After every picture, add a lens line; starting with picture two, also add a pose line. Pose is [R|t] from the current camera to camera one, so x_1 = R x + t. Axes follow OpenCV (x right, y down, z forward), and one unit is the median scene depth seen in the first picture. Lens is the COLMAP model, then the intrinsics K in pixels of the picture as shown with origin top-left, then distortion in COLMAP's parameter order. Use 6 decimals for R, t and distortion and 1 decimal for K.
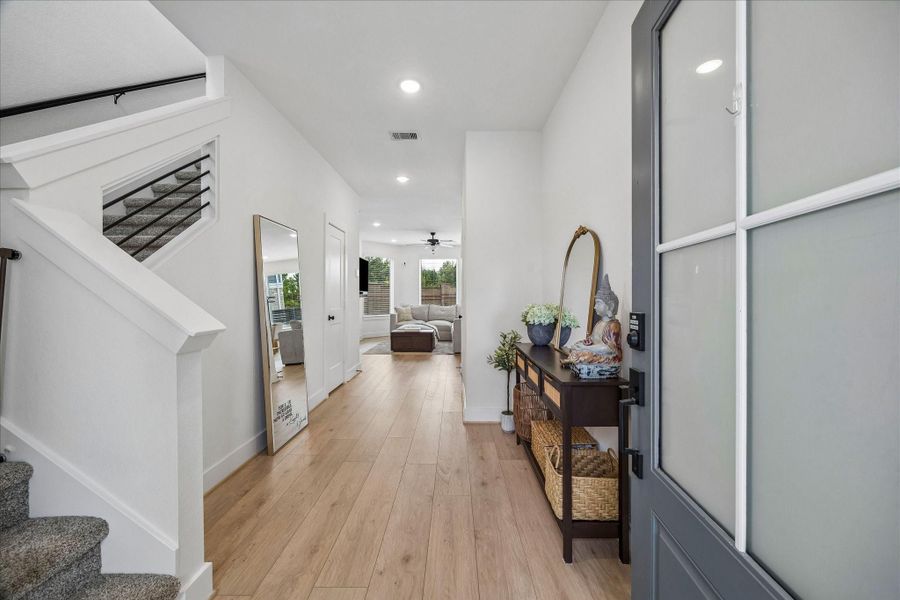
lens RADIAL K [[350.7, 0, 450.0], [0, 350.7, 300.0], [0, 0, 1]] dist [-0.000946, -0.000168]
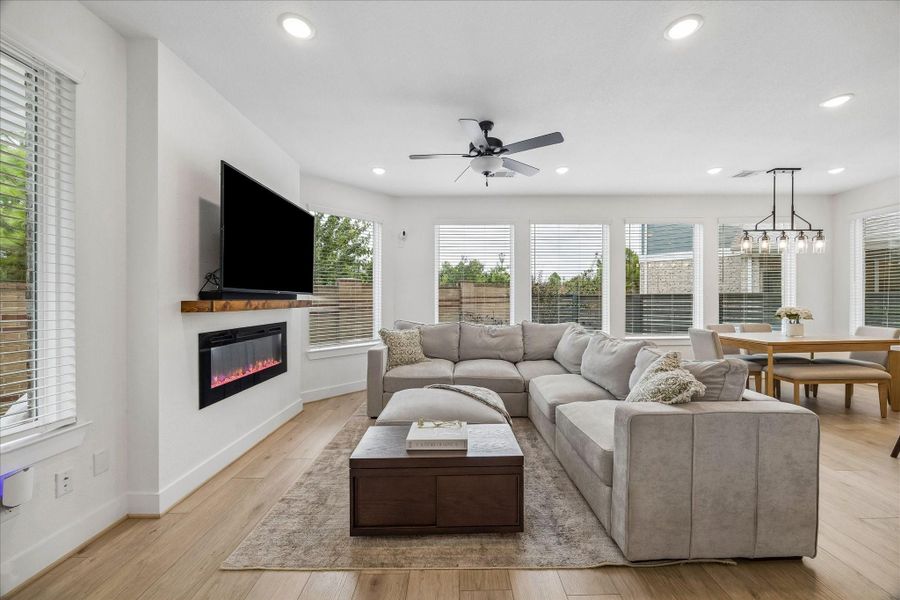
lens RADIAL K [[350.7, 0, 450.0], [0, 350.7, 300.0], [0, 0, 1]] dist [-0.000946, -0.000168]
pose [[0.999971, -0.004725, 0.005966, -0.077114], [0.004754, 0.999977, -0.004813, -0.012865], [-0.005943, 0.004841, 0.999971, 0.576990]]
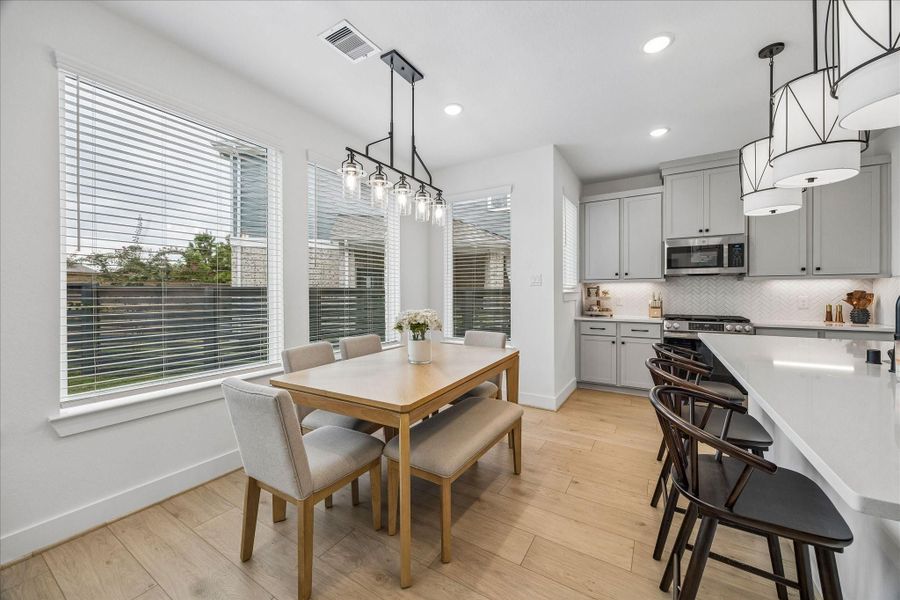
lens RADIAL K [[344.0, 0, 452.0], [0, 344.0, 292.5], [0, 0, 1]] dist [-0.000290, -0.000051]
pose [[0.525438, -0.002997, 0.850826, 0.147044], [0.010276, 0.999943, -0.002823, -0.015438], [-0.850770, 0.010226, 0.525439, 0.847143]]
